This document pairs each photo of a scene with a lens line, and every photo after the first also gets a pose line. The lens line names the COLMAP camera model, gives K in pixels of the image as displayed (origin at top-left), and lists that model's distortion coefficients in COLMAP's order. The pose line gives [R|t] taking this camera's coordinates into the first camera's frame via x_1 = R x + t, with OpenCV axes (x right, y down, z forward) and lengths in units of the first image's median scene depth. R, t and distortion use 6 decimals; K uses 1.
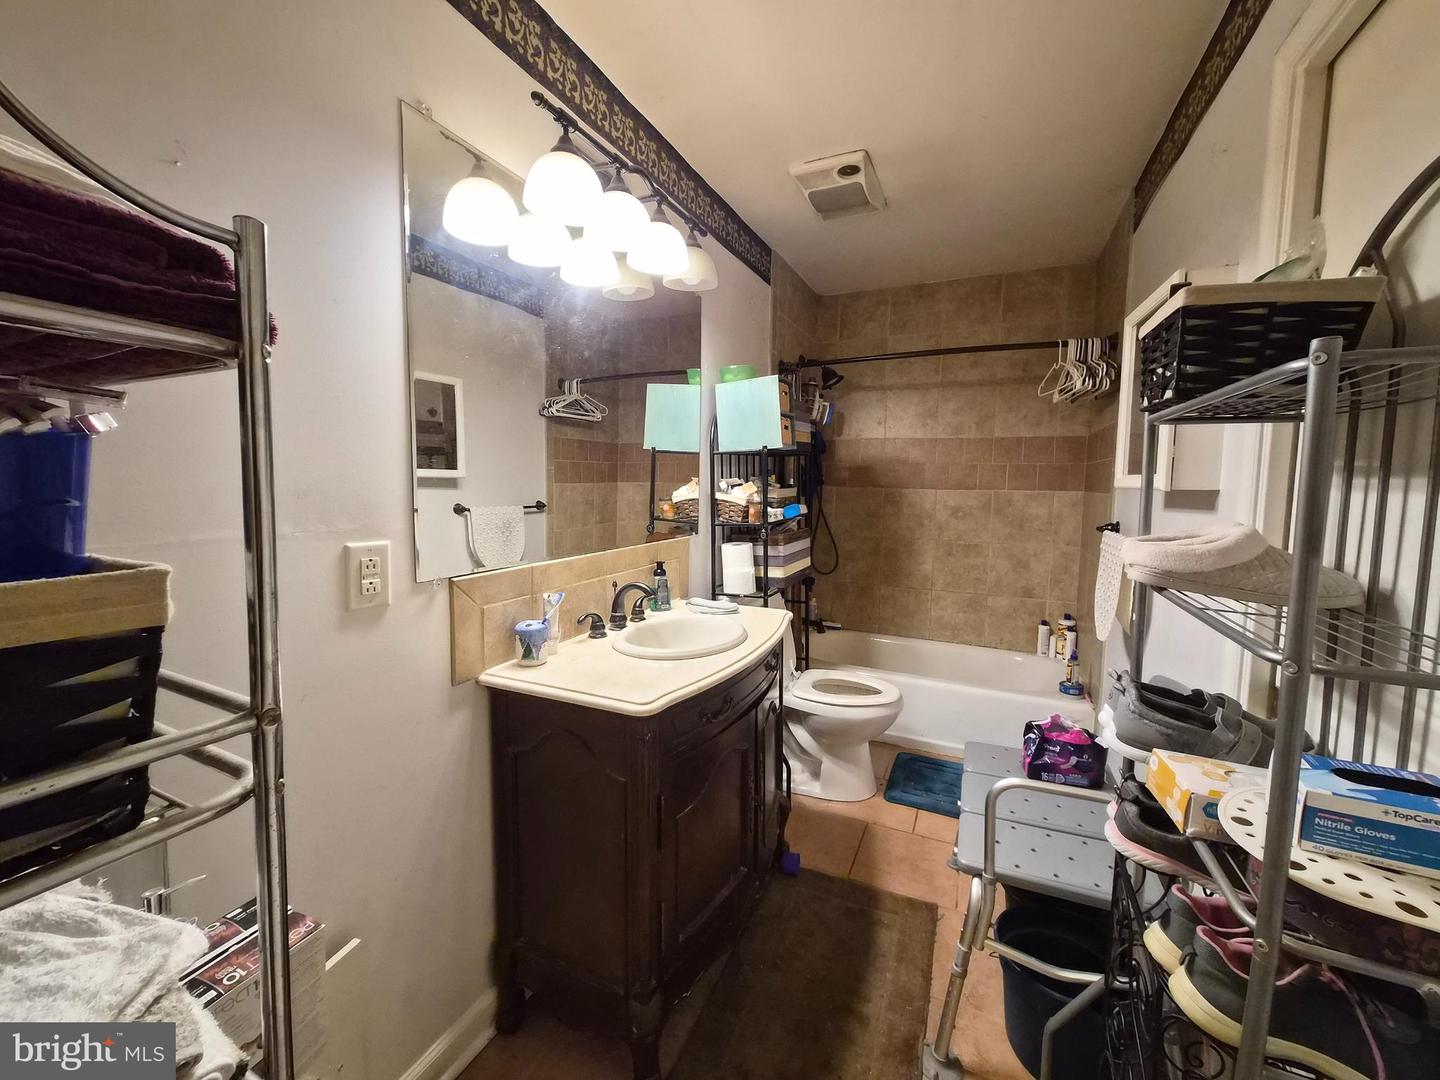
lens RADIAL K [[563.0, 0, 722.0], [0, 563.0, 536.0], [0, 0, 1]] dist [0.000166, 0.000487]
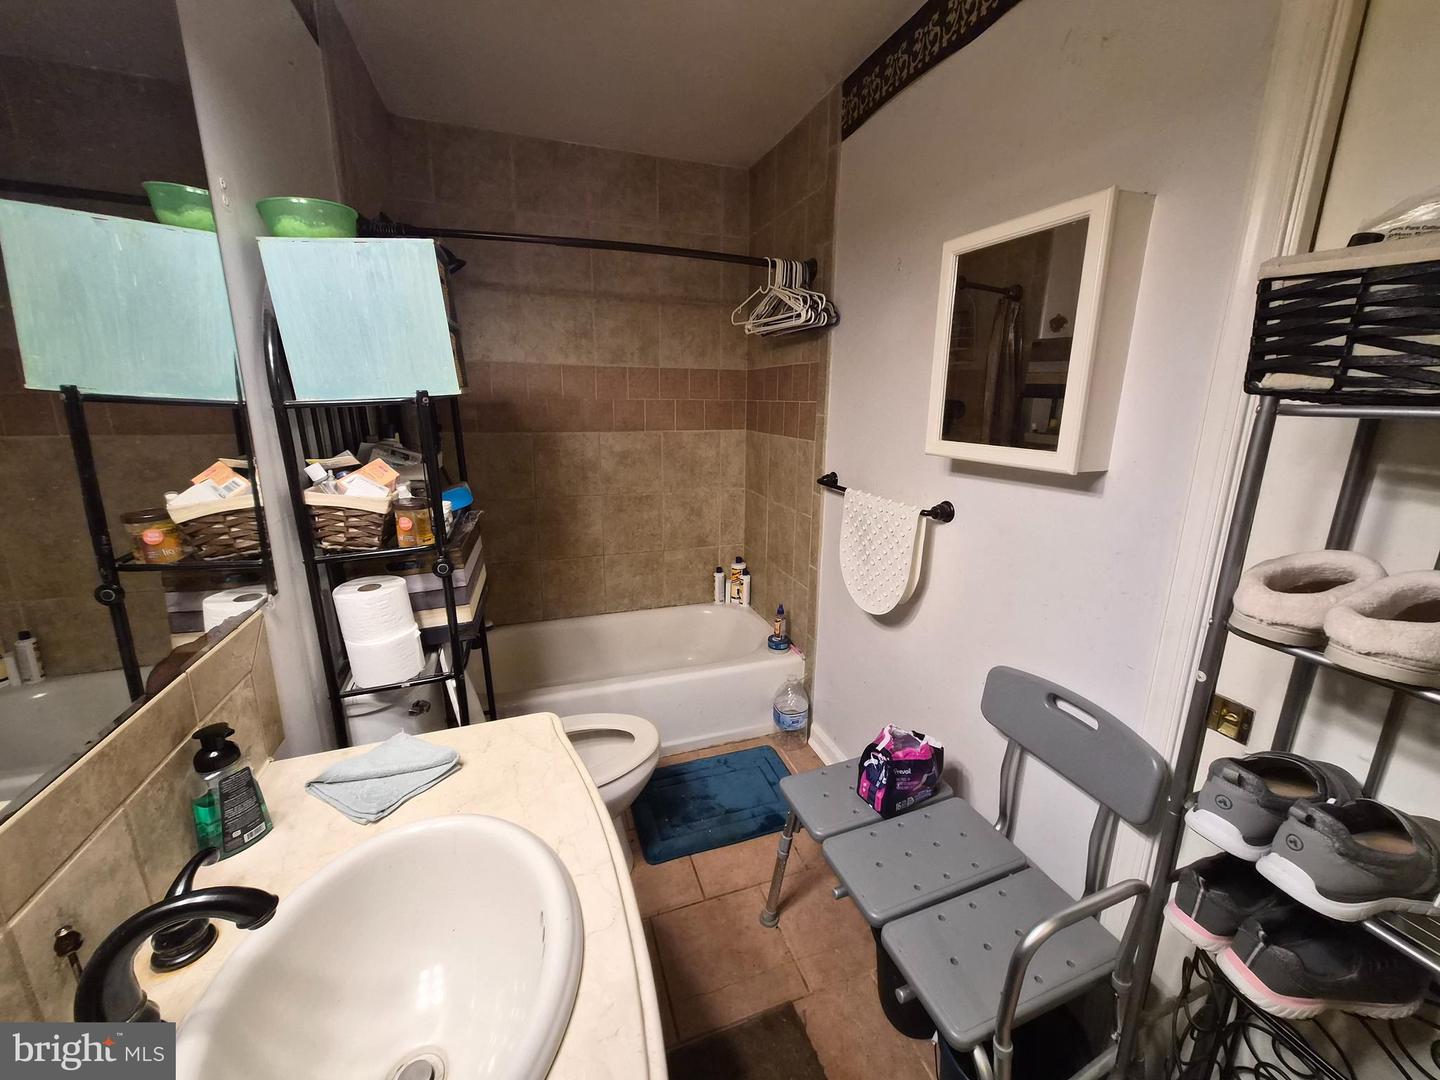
lens RADIAL K [[563.0, 0, 722.9], [0, 563.0, 528.9], [0, 0, 1]] dist [0.000166, 0.000487]
pose [[0.711900, -0.166772, 0.682192, -0.062807], [0.069321, 0.983338, 0.168052, -0.073567], [-0.698852, -0.072346, 0.711599, 0.319735]]
